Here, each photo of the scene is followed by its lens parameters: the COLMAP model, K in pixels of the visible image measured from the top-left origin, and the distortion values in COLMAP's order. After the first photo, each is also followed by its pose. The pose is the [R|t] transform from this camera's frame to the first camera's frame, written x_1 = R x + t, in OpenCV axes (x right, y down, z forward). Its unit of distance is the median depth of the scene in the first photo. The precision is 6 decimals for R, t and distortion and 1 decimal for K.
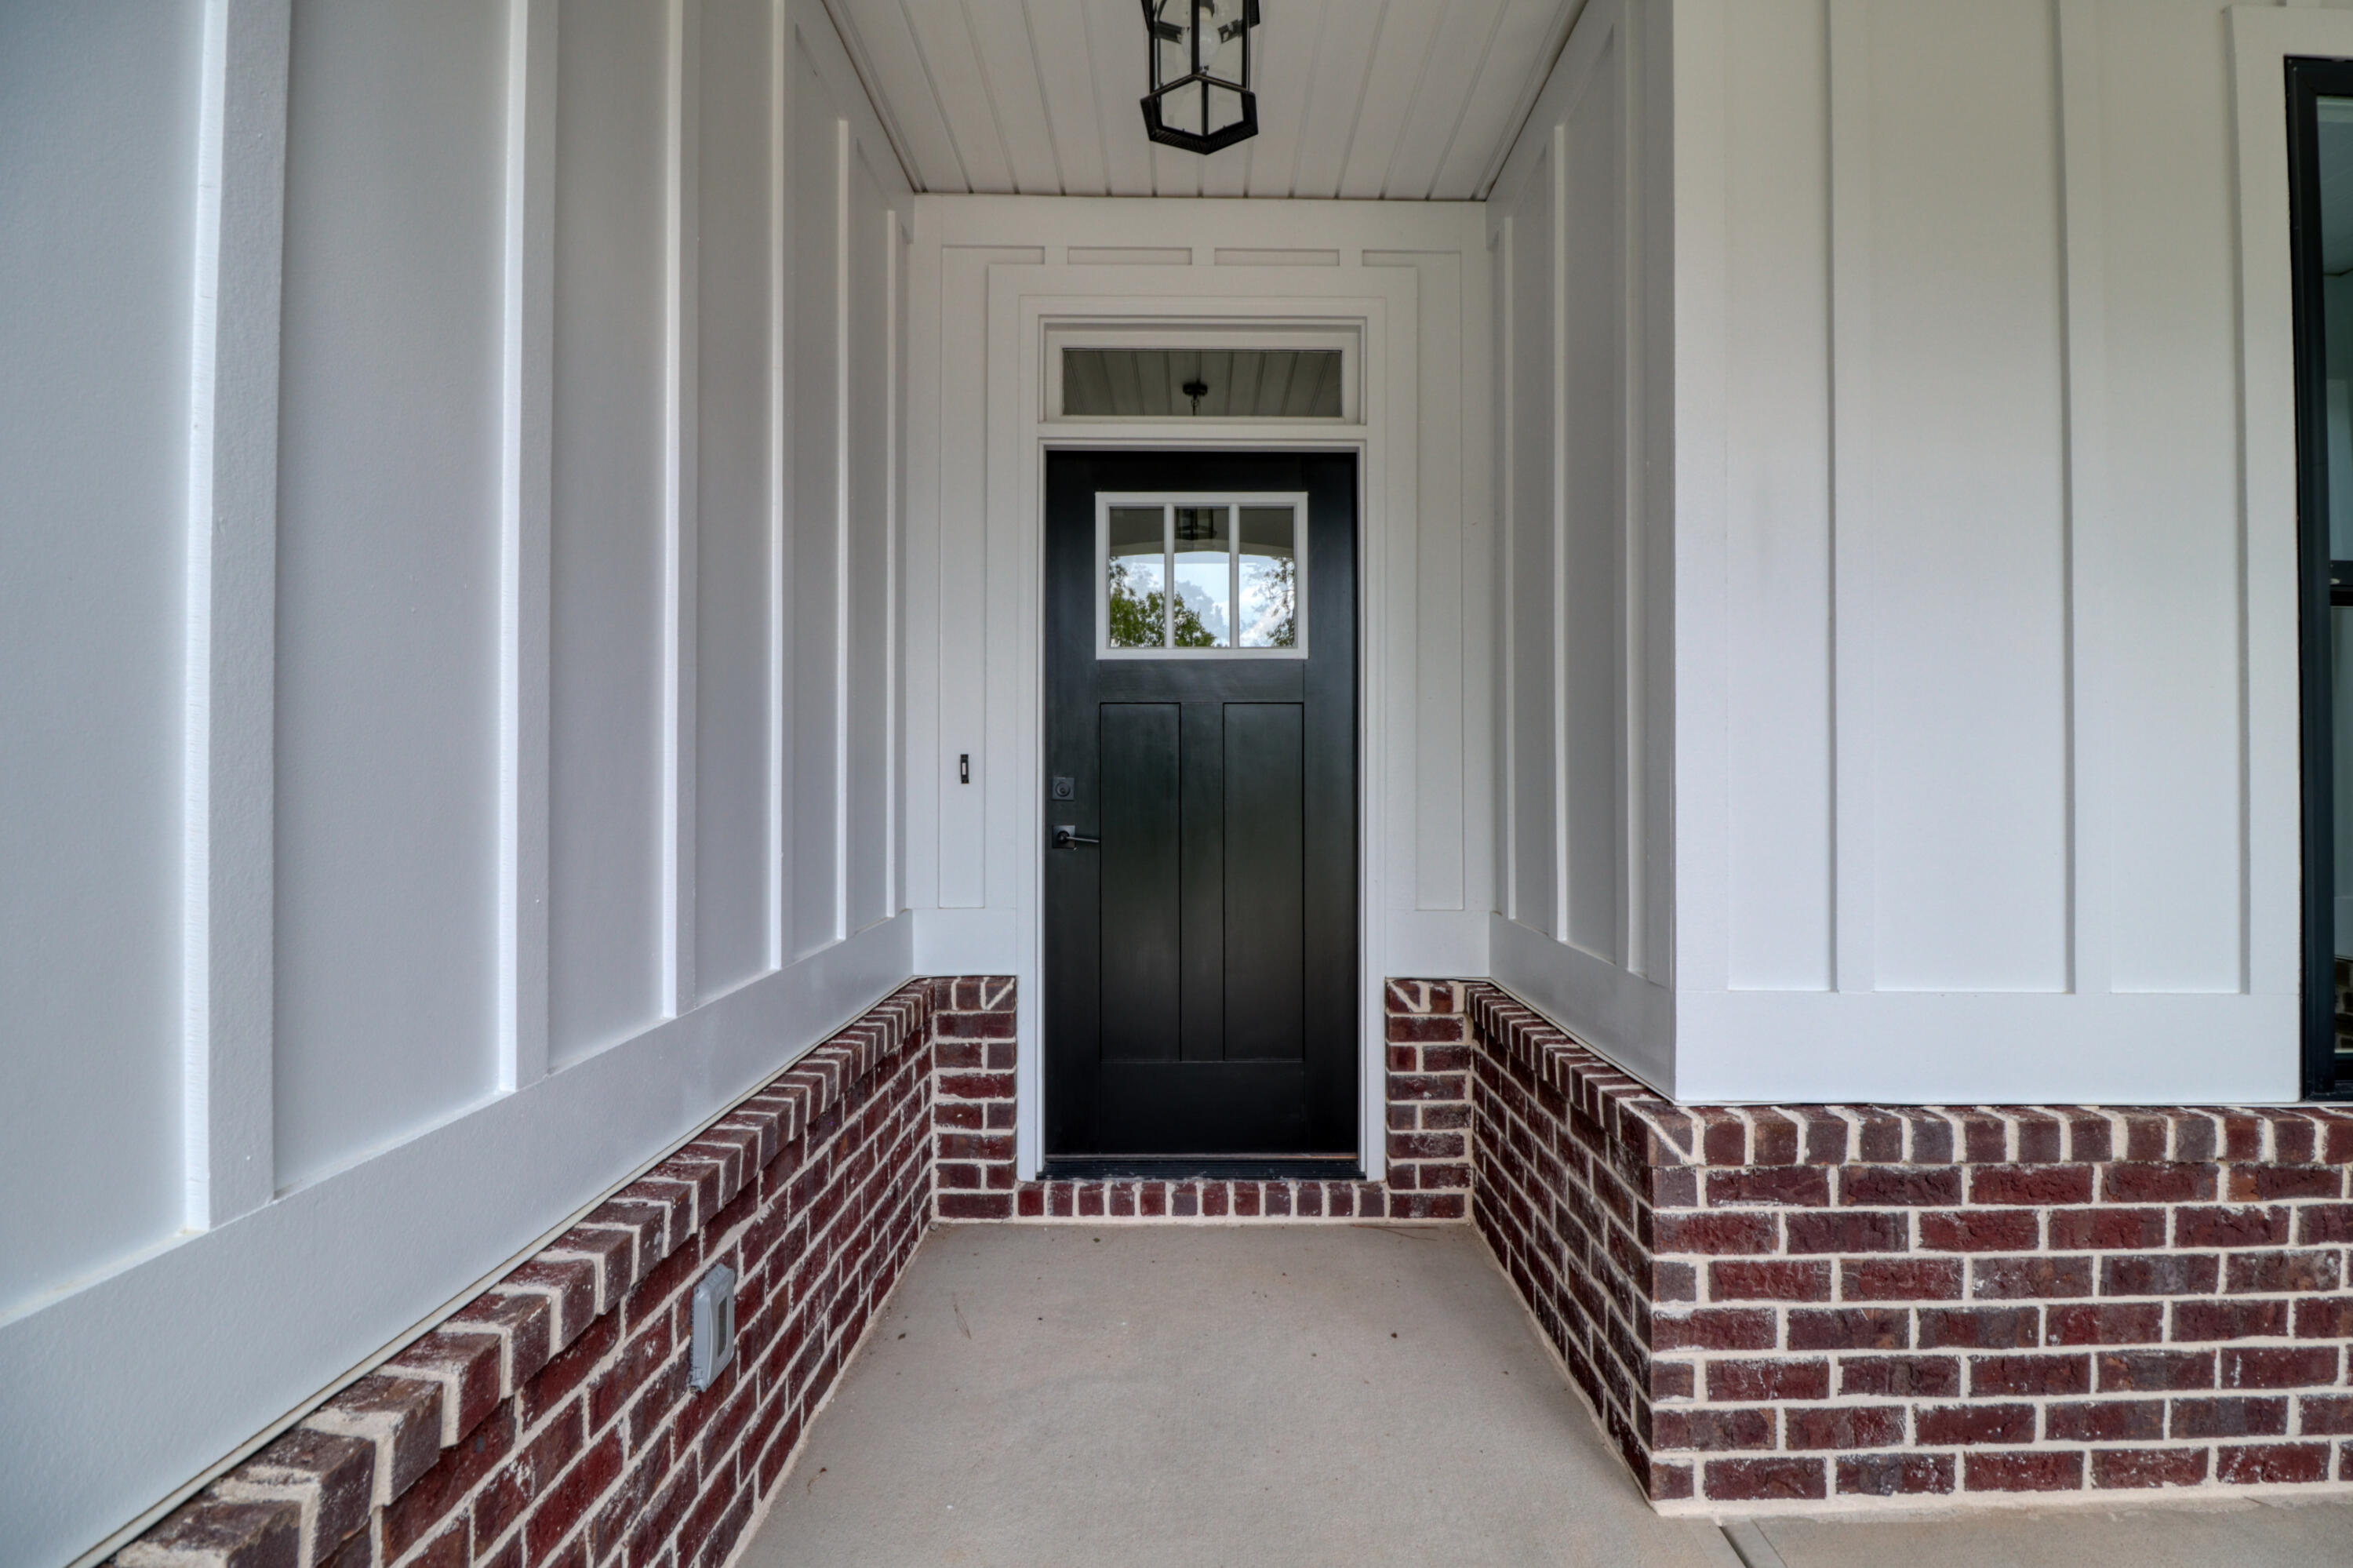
lens RADIAL K [[1084.6, 0, 1216.6], [0, 1084.6, 751.8], [0, 0, 1]] dist [-0.015781, -0.006998]
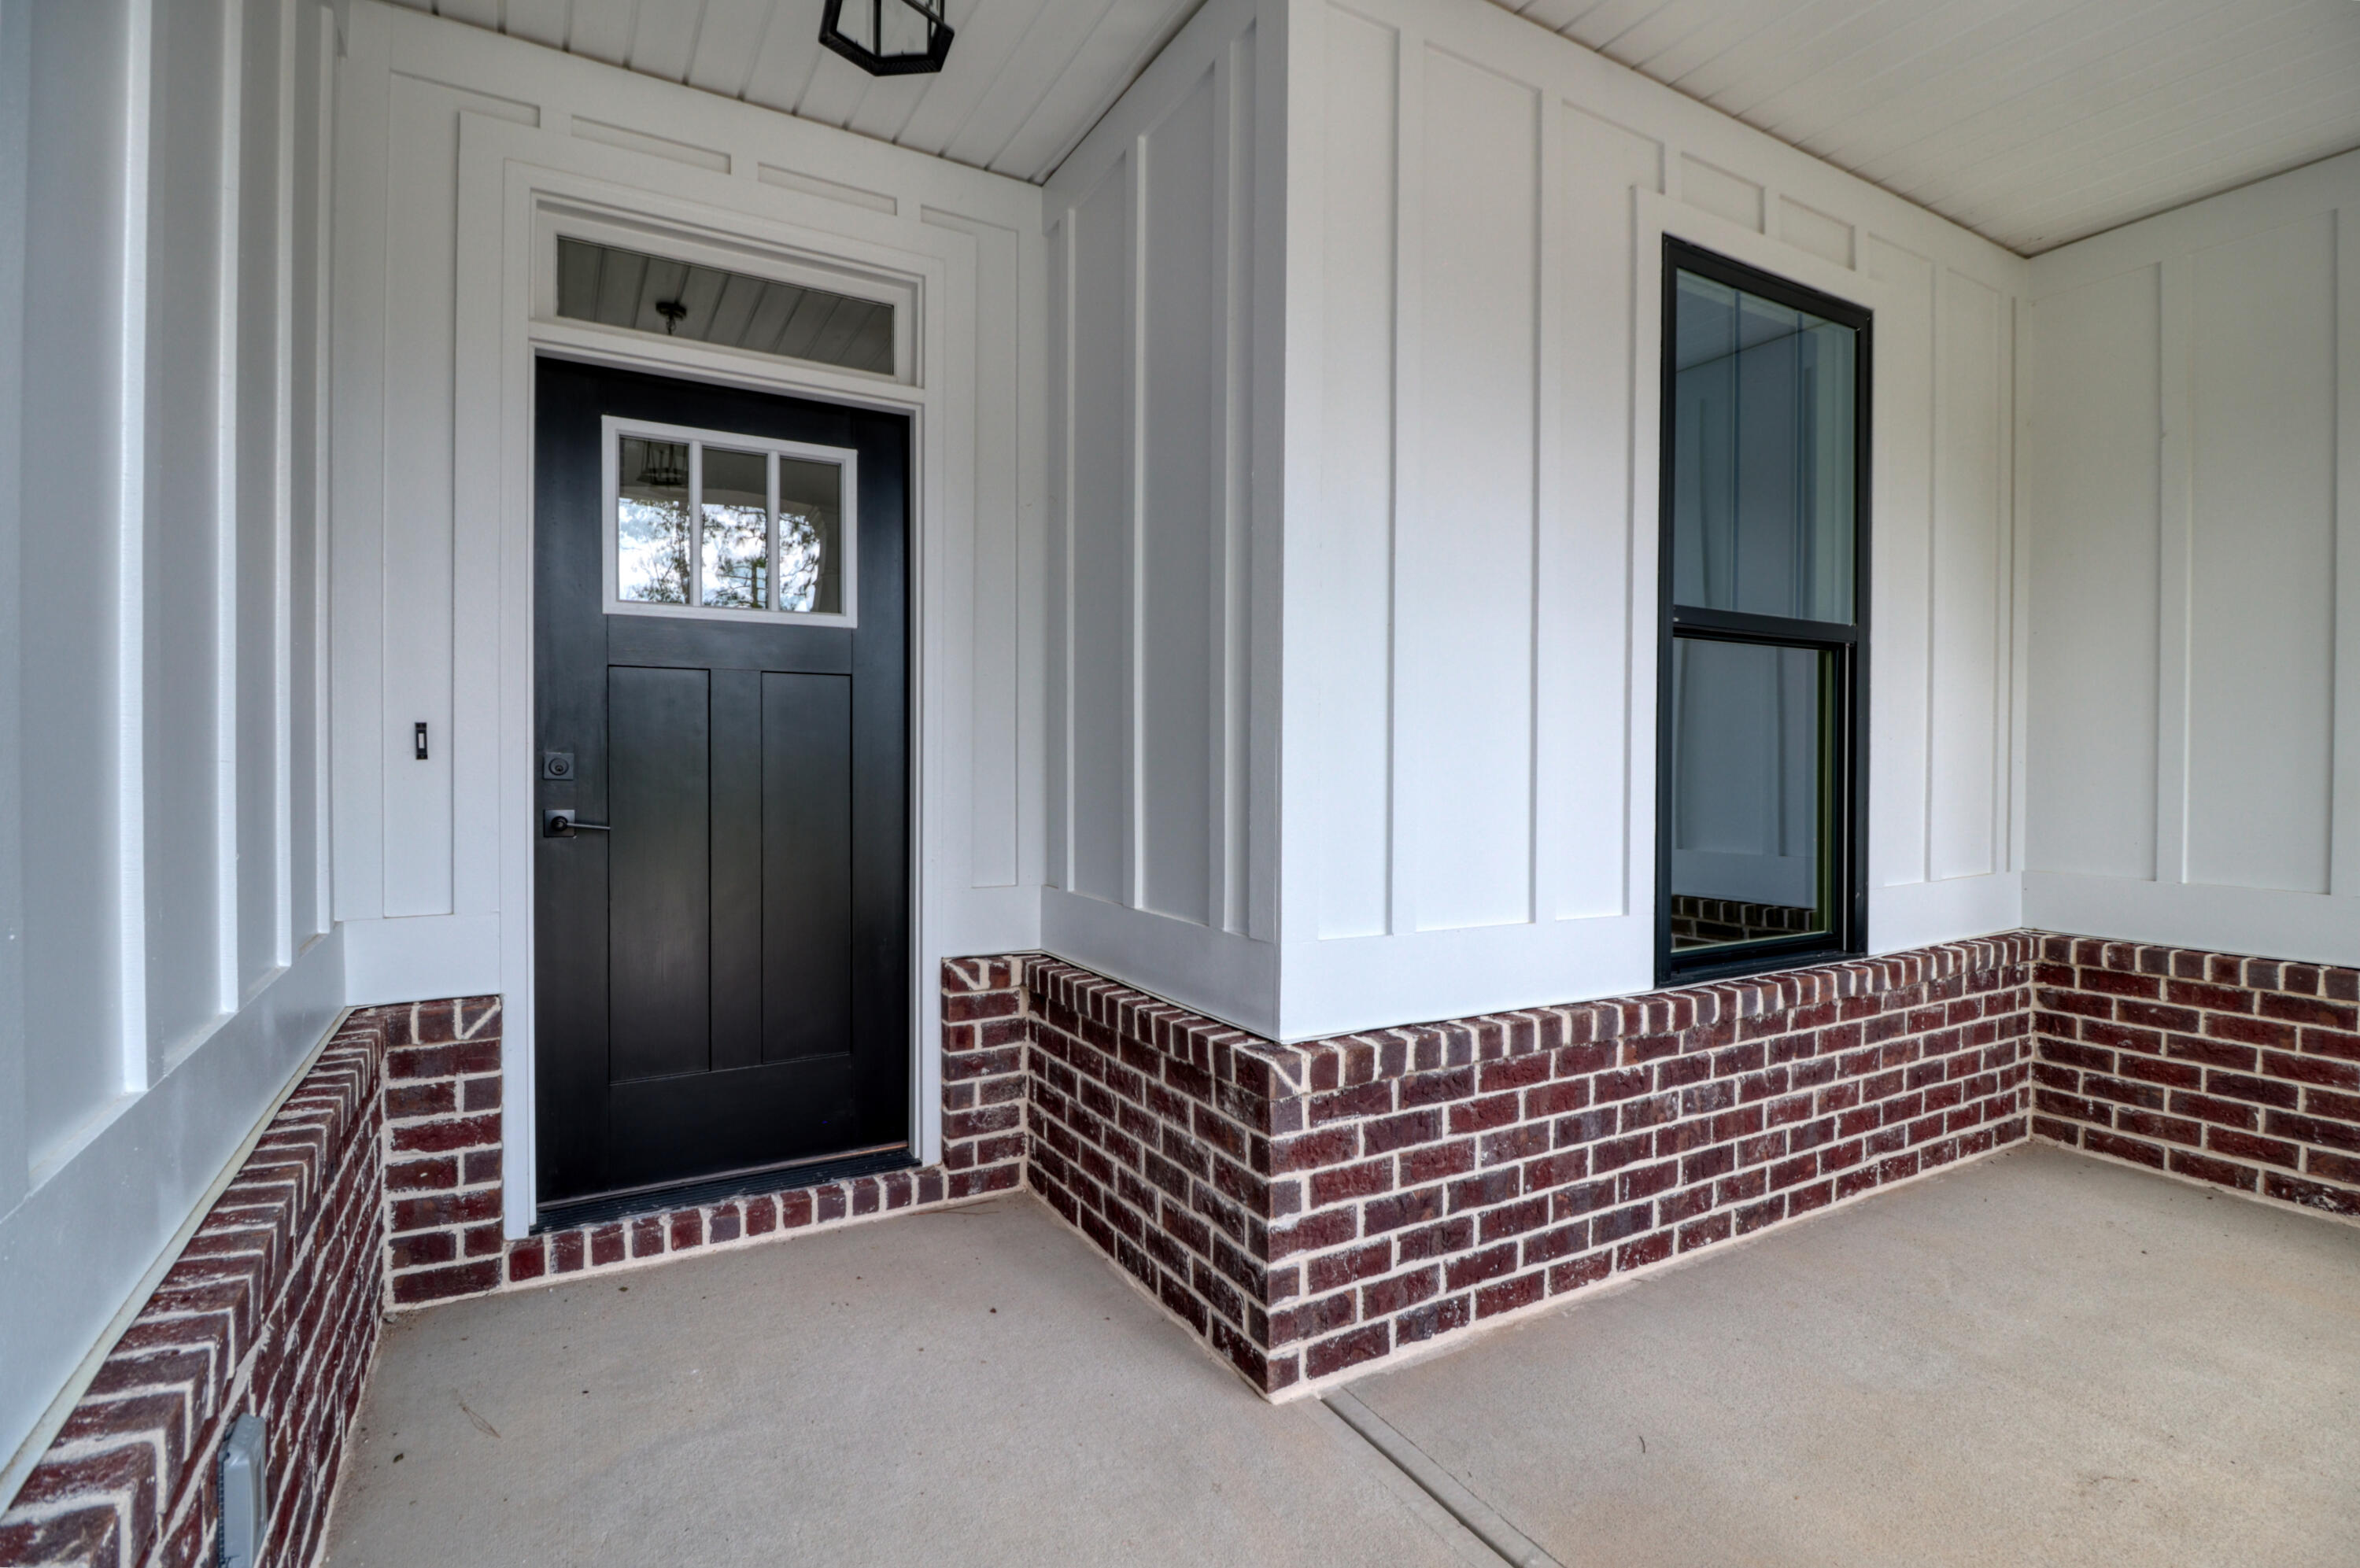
lens RADIAL K [[1087.6, 0, 1216.8], [0, 1087.6, 751.2], [0, 0, 1]] dist [-0.015781, -0.006998]
pose [[0.867658, 0.006430, 0.497120, -0.135237], [-0.017105, 0.999710, 0.016924, 0.000072], [-0.496868, -0.023187, 0.867517, 0.030944]]
